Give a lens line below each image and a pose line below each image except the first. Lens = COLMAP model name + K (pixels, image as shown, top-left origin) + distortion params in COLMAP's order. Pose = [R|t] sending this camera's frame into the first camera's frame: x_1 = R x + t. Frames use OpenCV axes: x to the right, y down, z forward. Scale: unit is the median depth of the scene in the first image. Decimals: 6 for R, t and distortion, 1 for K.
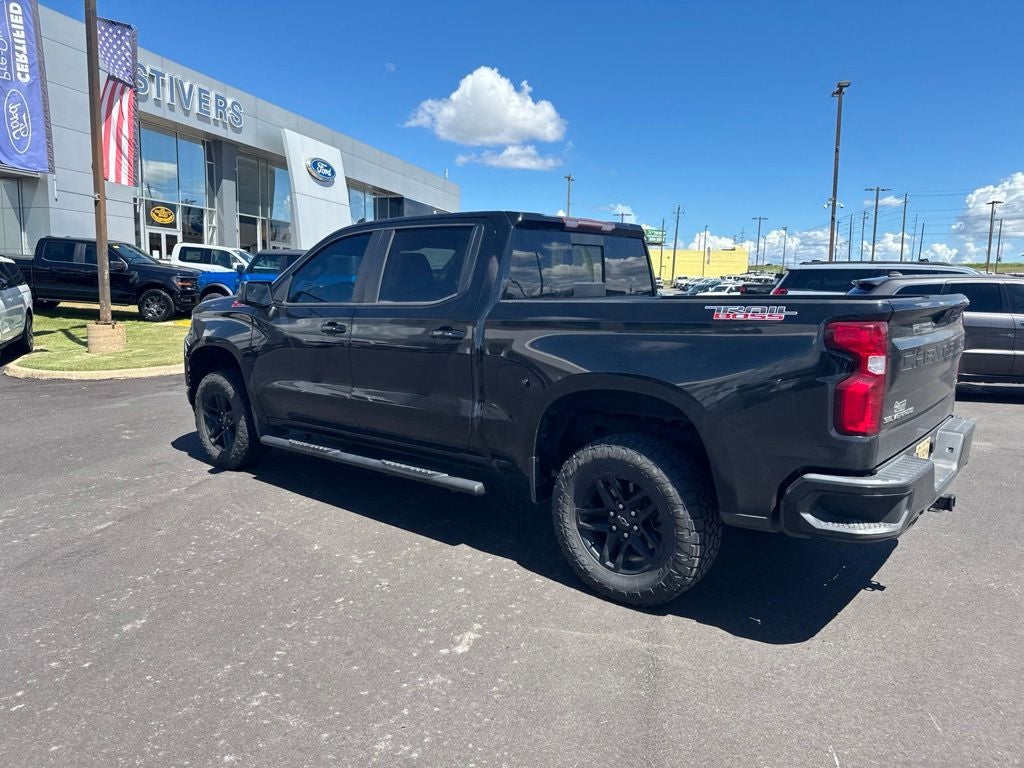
lens RADIAL K [[721.7, 0, 508.3], [0, 721.7, 392.5], [0, 0, 1]] dist [0.039026, -0.052112]
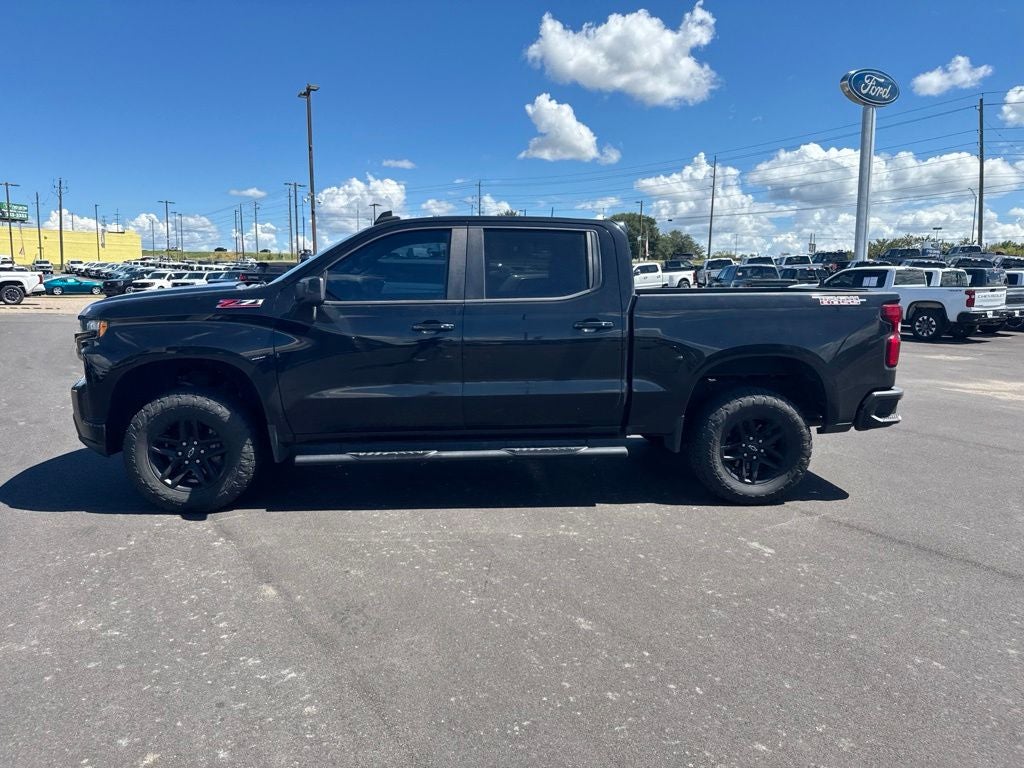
lens RADIAL K [[721.7, 0, 508.9], [0, 721.7, 399.4], [0, 0, 1]] dist [0.039026, -0.052112]
pose [[0.687977, -0.118308, 0.716024, -0.892998], [0.098658, 0.992710, 0.069231, -0.049112], [-0.718995, 0.023012, 0.694634, 0.257745]]
